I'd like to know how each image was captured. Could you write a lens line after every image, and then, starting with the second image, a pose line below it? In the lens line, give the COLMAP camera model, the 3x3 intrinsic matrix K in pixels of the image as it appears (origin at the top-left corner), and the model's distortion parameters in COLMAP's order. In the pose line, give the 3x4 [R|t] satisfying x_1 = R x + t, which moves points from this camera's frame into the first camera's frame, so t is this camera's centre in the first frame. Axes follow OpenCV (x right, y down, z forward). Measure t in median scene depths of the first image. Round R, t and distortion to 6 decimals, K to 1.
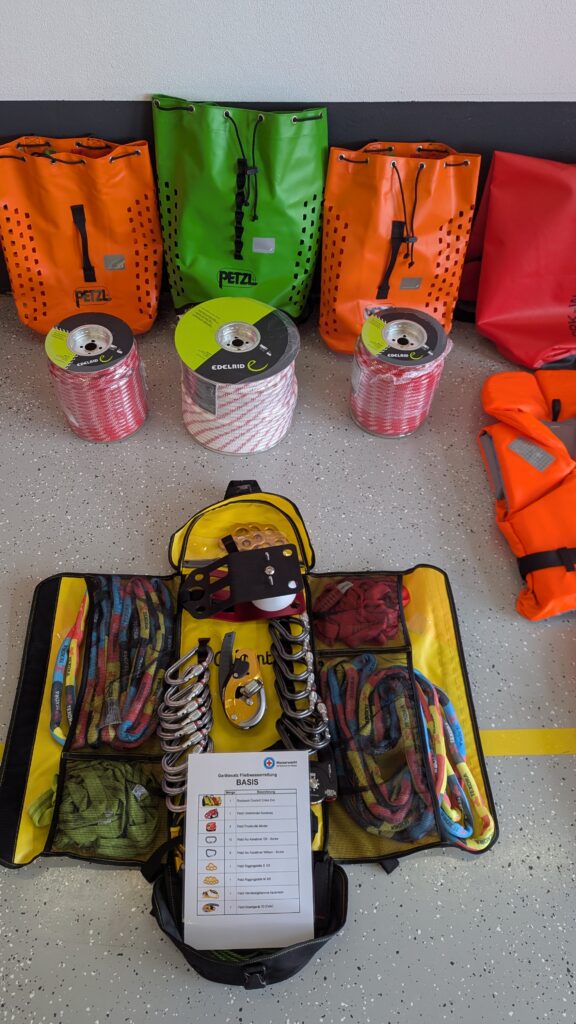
lens RADIAL K [[715.1, 0, 283.4], [0, 715.1, 510.8], [0, 0, 1]] dist [0.028152, -0.013299]
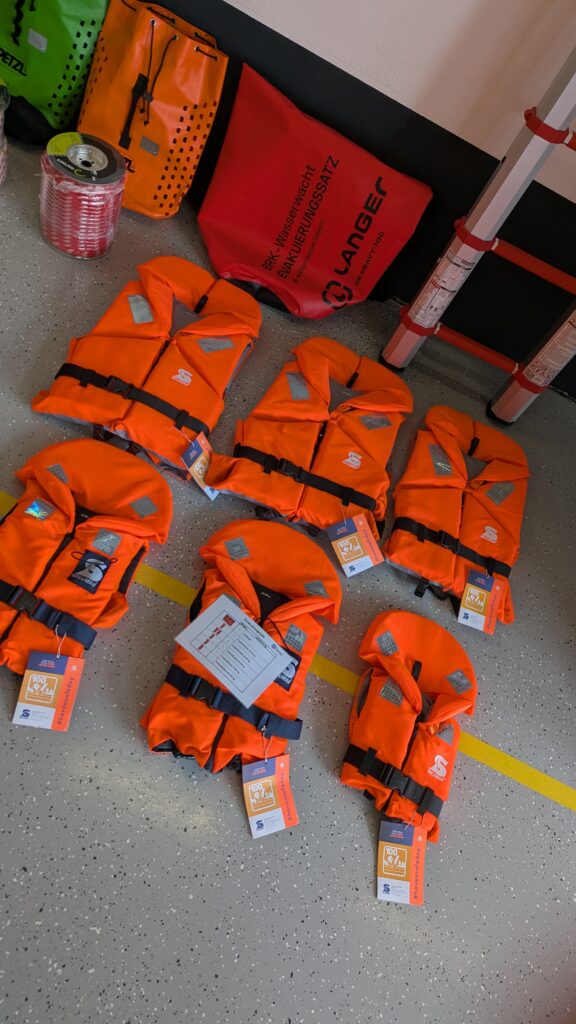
lens RADIAL K [[715.1, 0, 286.9], [0, 715.1, 511.7], [0, 0, 1]] dist [0.028152, -0.013299]
pose [[0.875898, 0.480988, 0.038106, 0.613876], [-0.480005, 0.876669, -0.032347, 0.116568], [-0.048965, 0.010042, 0.998750, -0.120958]]
